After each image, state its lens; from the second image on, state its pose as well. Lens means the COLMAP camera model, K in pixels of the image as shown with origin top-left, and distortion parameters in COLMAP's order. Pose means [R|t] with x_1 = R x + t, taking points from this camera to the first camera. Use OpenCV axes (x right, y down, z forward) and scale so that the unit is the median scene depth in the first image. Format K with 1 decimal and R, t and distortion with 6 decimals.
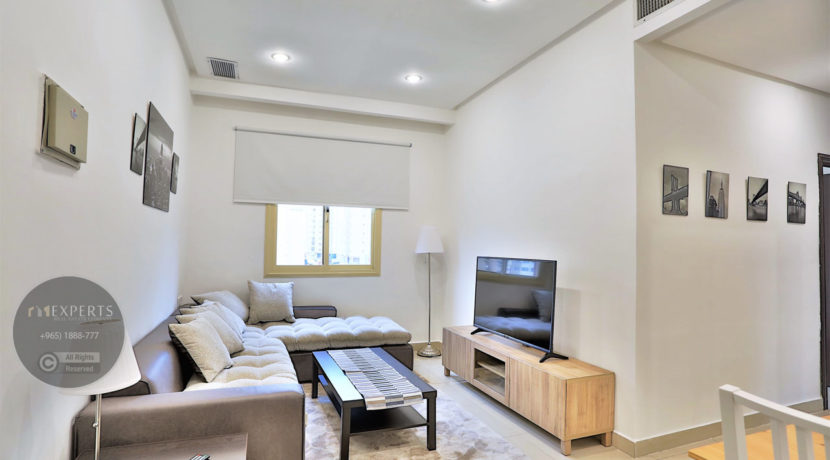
lens RADIAL K [[432.1, 0, 413.8], [0, 432.1, 230.6], [0, 0, 1]] dist [-0.063644, 0.026362]
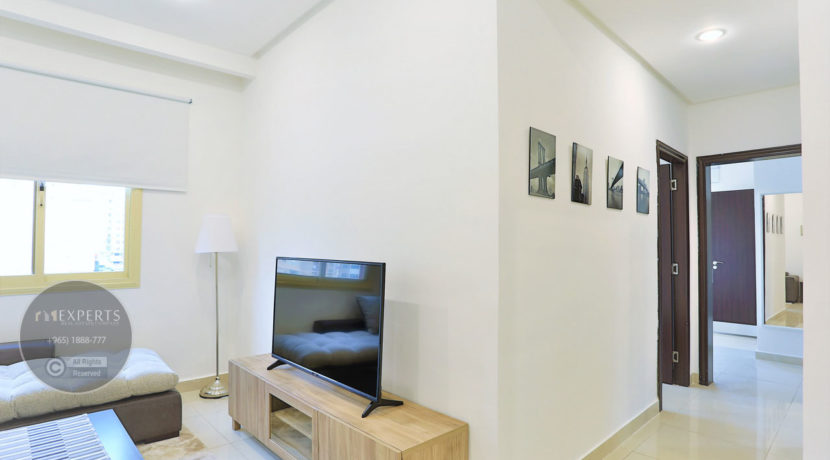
lens RADIAL K [[432.1, 0, 418.3], [0, 432.1, 235.2], [0, 0, 1]] dist [-0.063644, 0.026362]
pose [[0.924168, -0.003777, 0.381967, 0.117527], [-0.003476, 0.999827, 0.018296, 0.014181], [-0.381970, -0.018236, 0.923995, 0.342995]]
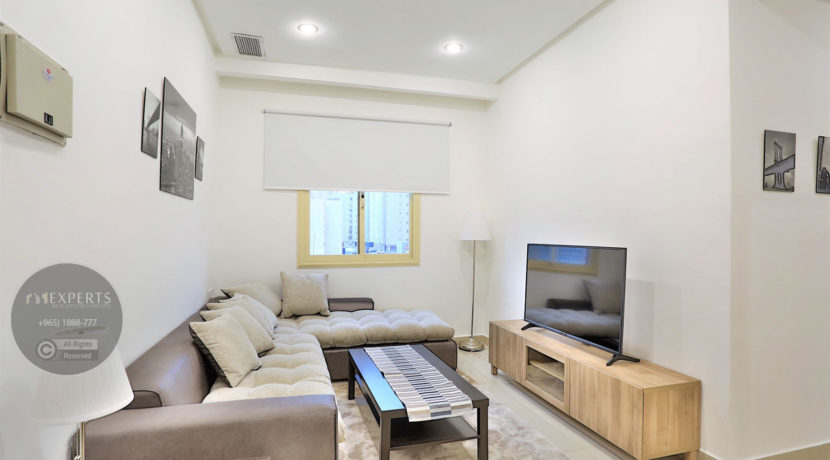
lens RADIAL K [[432.1, 0, 412.1], [0, 432.1, 232.5], [0, 0, 1]] dist [-0.063644, 0.026362]
pose [[0.996060, -0.012160, -0.087849, -0.017692], [0.014996, 0.999385, 0.031693, 0.005579], [0.087409, -0.032886, 0.995630, 0.112649]]
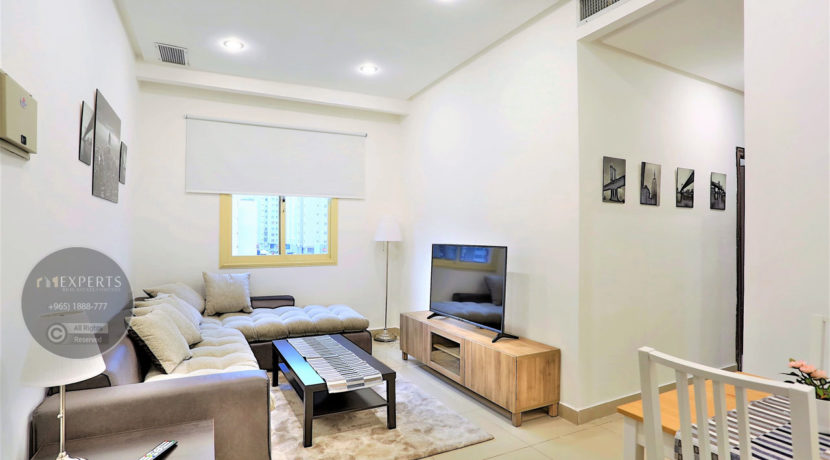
lens RADIAL K [[432.1, 0, 414.3], [0, 432.1, 231.1], [0, 0, 1]] dist [-0.063644, 0.026362]
pose [[0.994404, -0.012798, 0.104862, -0.006152], [0.009993, 0.999579, 0.027230, 0.000591], [-0.105166, -0.026029, 0.994114, -0.032223]]
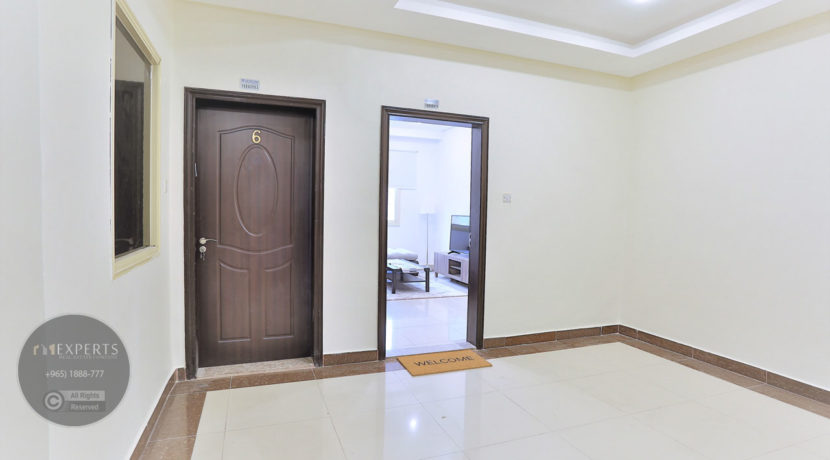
lens RADIAL K [[432.1, 0, 414.2], [0, 432.1, 228.7], [0, 0, 1]] dist [-0.063644, 0.026362]
pose [[0.999989, 0.001113, -0.004505, -0.019073], [-0.000783, 0.997360, 0.072605, -0.026250], [0.004574, -0.072601, 0.997351, -1.246583]]
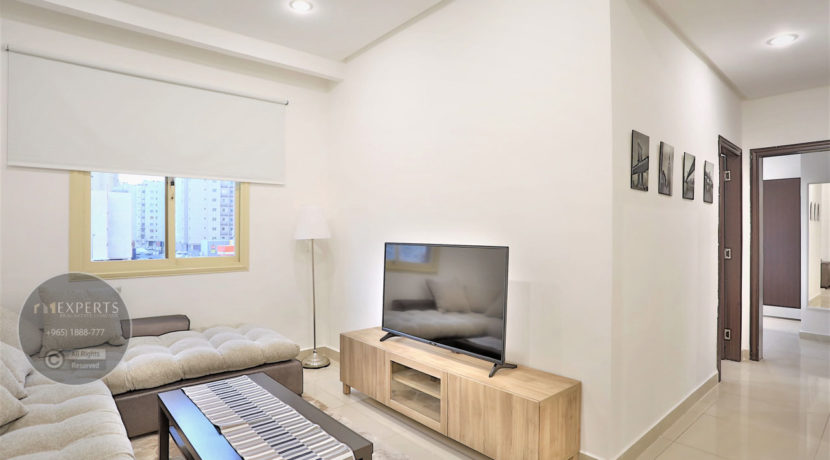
lens RADIAL K [[432.1, 0, 414.9], [0, 432.1, 230.7], [0, 0, 1]] dist [-0.063644, 0.026362]
pose [[0.941403, -0.013297, 0.337021, -0.088787], [0.001034, 0.999332, 0.036541, 0.011031], [-0.337282, -0.034052, 0.940788, 0.299203]]
